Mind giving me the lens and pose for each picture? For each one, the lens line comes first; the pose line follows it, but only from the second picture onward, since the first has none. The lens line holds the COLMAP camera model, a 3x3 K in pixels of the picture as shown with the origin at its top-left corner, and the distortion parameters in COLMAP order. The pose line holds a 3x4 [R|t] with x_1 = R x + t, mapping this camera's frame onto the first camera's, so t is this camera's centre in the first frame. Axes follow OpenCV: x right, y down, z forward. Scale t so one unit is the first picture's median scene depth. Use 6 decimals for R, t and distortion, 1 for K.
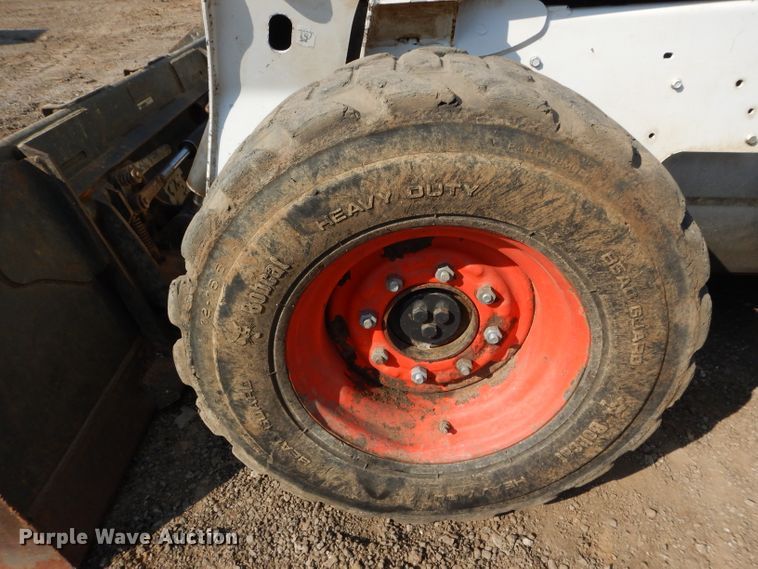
lens RADIAL K [[542.8, 0, 377.2], [0, 542.8, 282.1], [0, 0, 1]] dist [0.010344, -0.006701]
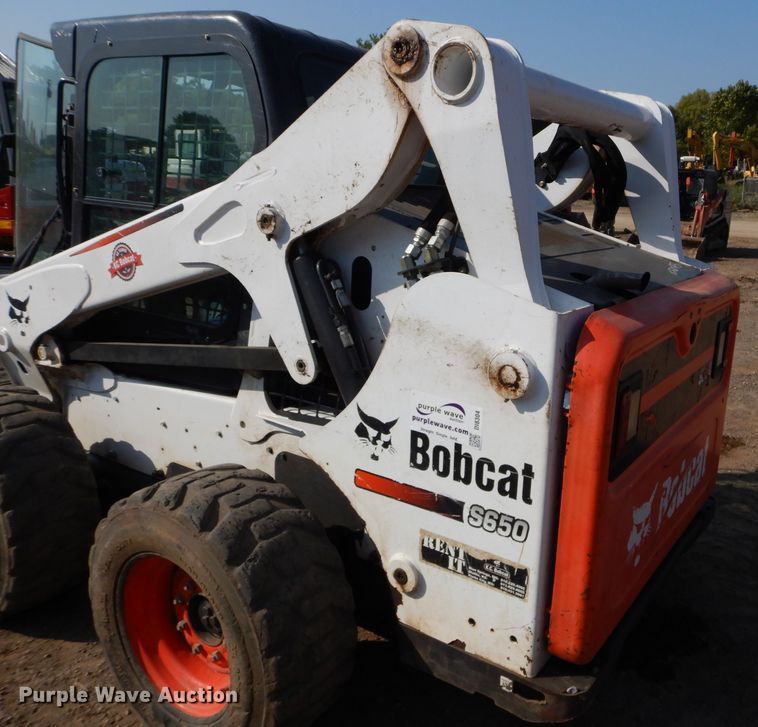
lens RADIAL K [[704.5, 0, 492.9], [0, 704.5, 355.0], [0, 0, 1]] dist [0.012637, 0.004491]
pose [[0.862315, 0.153121, -0.482667, 3.322574], [-0.301612, 0.920965, -0.246683, -0.407862], [0.406747, 0.358297, 0.840345, -0.818711]]
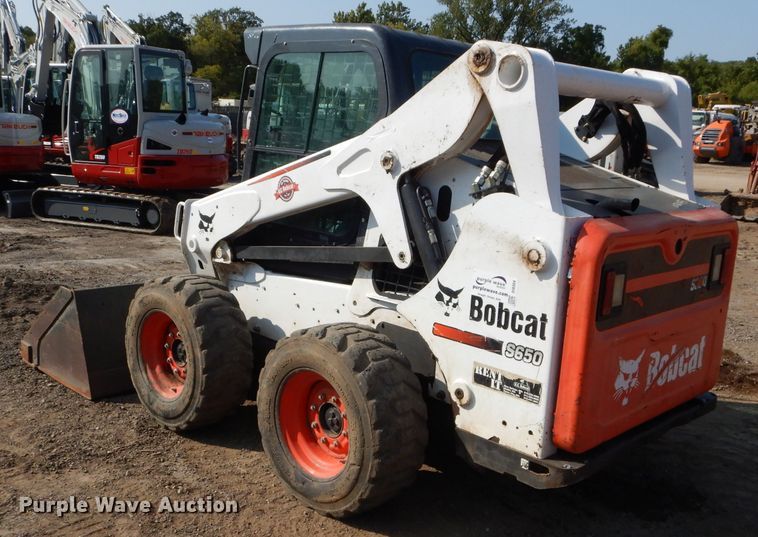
lens RADIAL K [[792.7, 0, 388.6], [0, 792.7, 291.4], [0, 0, 1]] dist [0.010719, 0.000906]
pose [[0.722740, 0.171925, -0.669395, 4.291333], [-0.405081, 0.890133, -0.208743, 0.248364], [0.559962, 0.422025, 0.712978, -1.892923]]
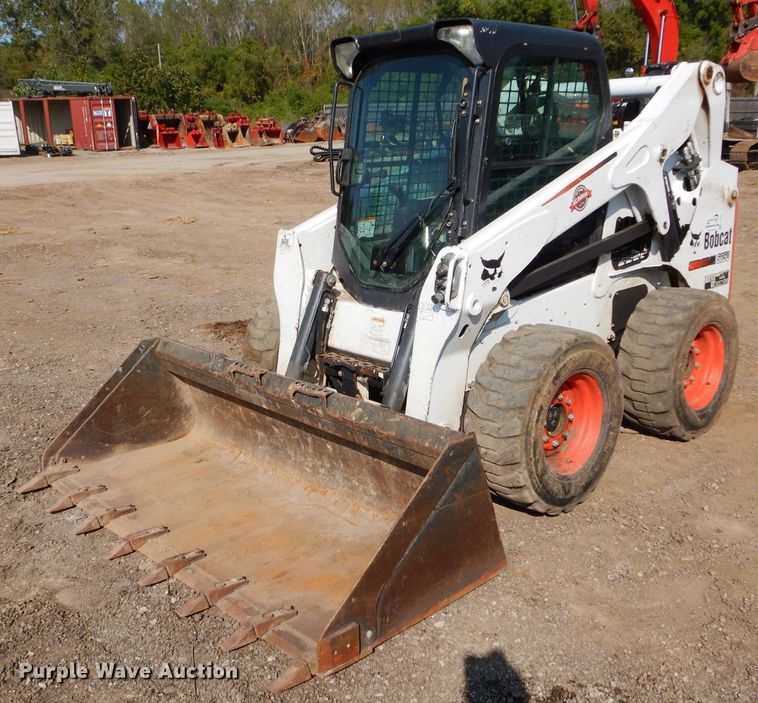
lens RADIAL K [[818.4, 0, 379.2], [0, 818.4, 331.6], [0, 0, 1]] dist [0.004060, 0.009665]
pose [[0.727878, -0.196979, 0.656805, -3.239101], [0.394404, 0.903815, -0.166024, 0.014271], [-0.560927, 0.379892, 0.735557, -1.701989]]
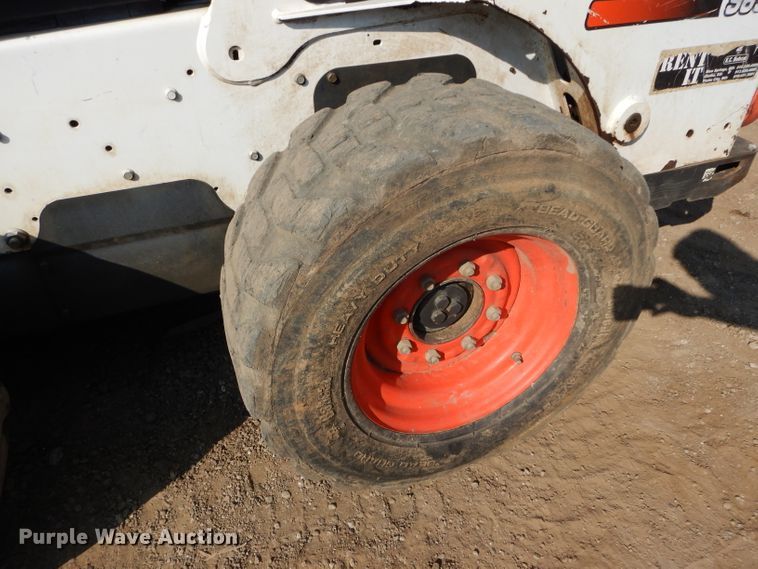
lens RADIAL K [[542.8, 0, 377.2], [0, 542.8, 282.1], [0, 0, 1]] dist [0.010344, -0.006701]
pose [[0.930962, -0.235192, 0.279275, 1.034958], [0.208205, 0.970308, 0.123097, -0.143815], [-0.299934, -0.056452, 0.952288, -0.042794]]
